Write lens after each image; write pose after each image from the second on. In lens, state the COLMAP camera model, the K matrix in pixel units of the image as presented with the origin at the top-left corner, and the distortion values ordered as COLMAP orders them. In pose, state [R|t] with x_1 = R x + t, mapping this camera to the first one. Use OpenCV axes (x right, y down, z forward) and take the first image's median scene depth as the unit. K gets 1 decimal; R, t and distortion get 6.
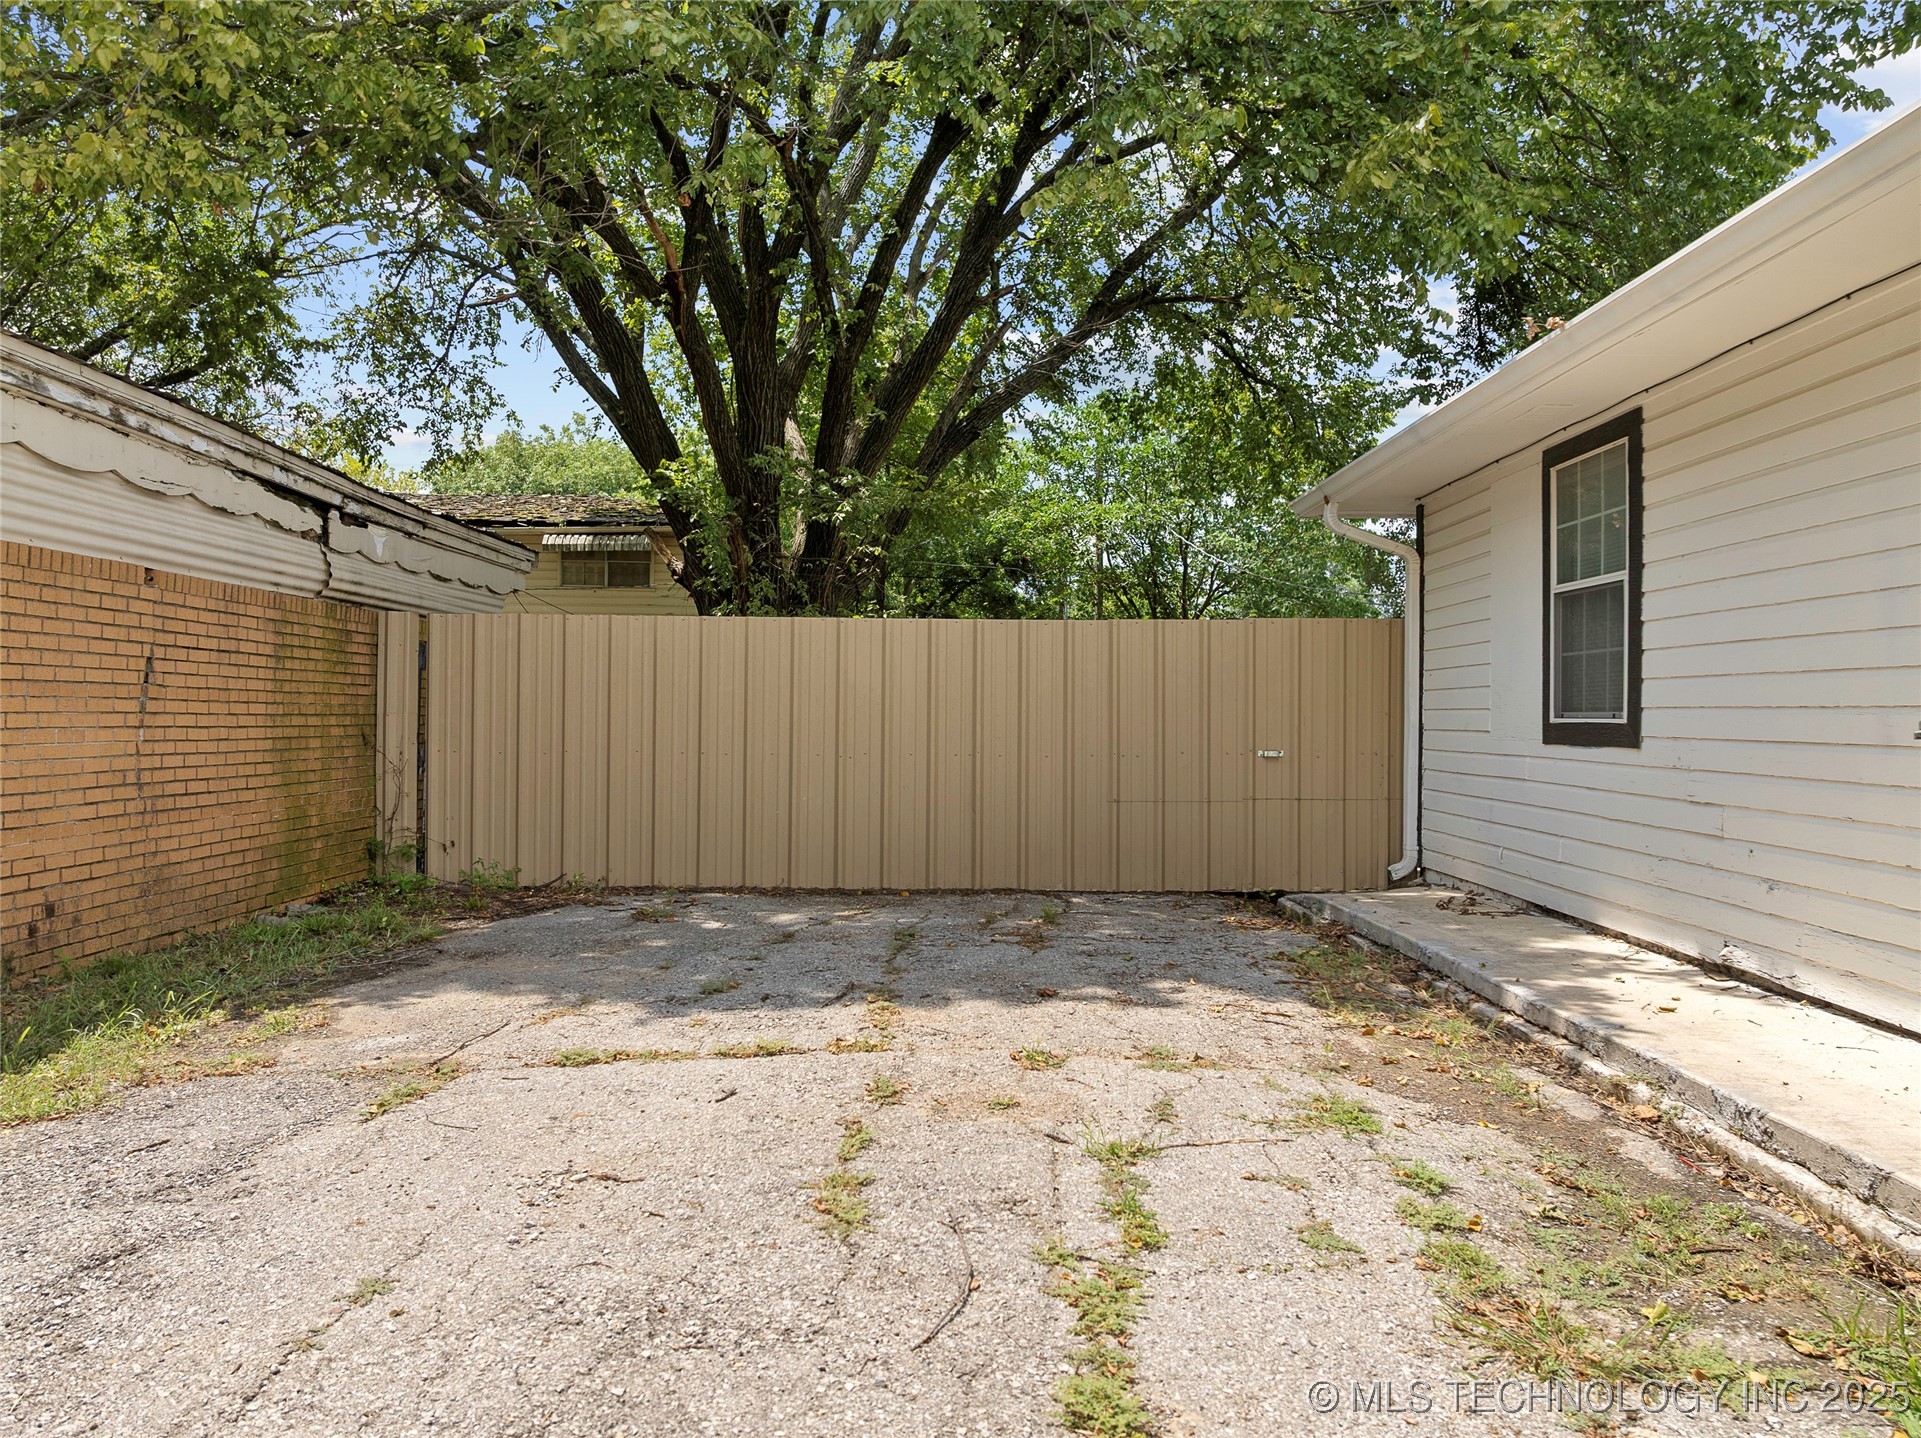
lens RADIAL K [[1372.8, 0, 960.5], [0, 1372.8, 719.0], [0, 0, 1]] dist [-0.039821, 0.000890]
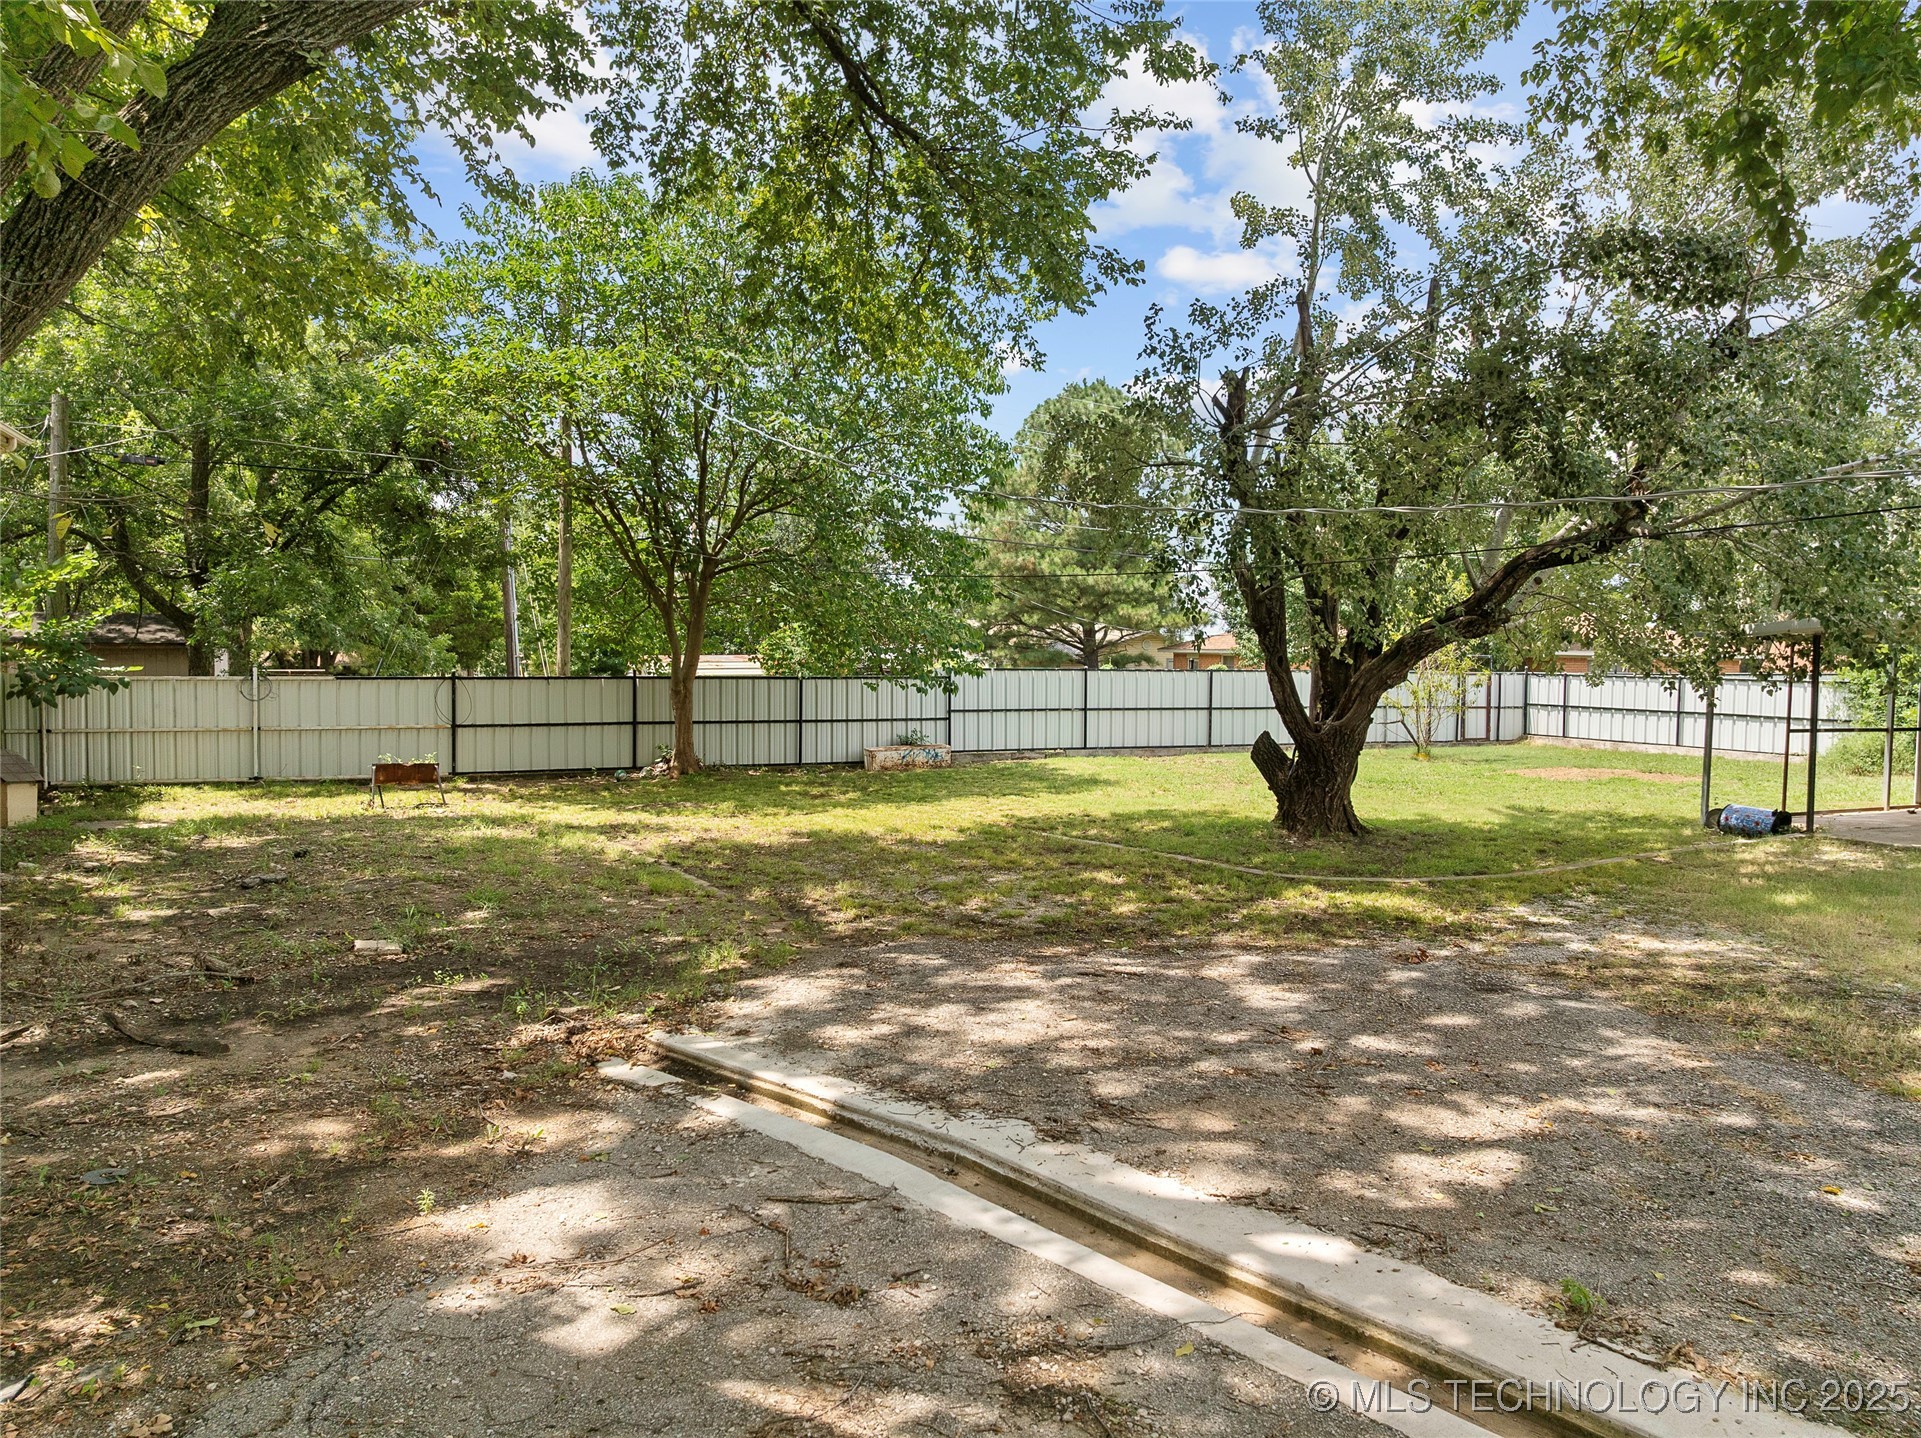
lens RADIAL K [[1372.8, 0, 960.5], [0, 1372.8, 719.0], [0, 0, 1]] dist [-0.039821, 0.000890]
pose [[0.922284, -0.020564, 0.385966, 0.022062], [-0.004424, 0.997957, 0.063740, -0.034090], [-0.386488, -0.060494, 0.920308, 0.345229]]
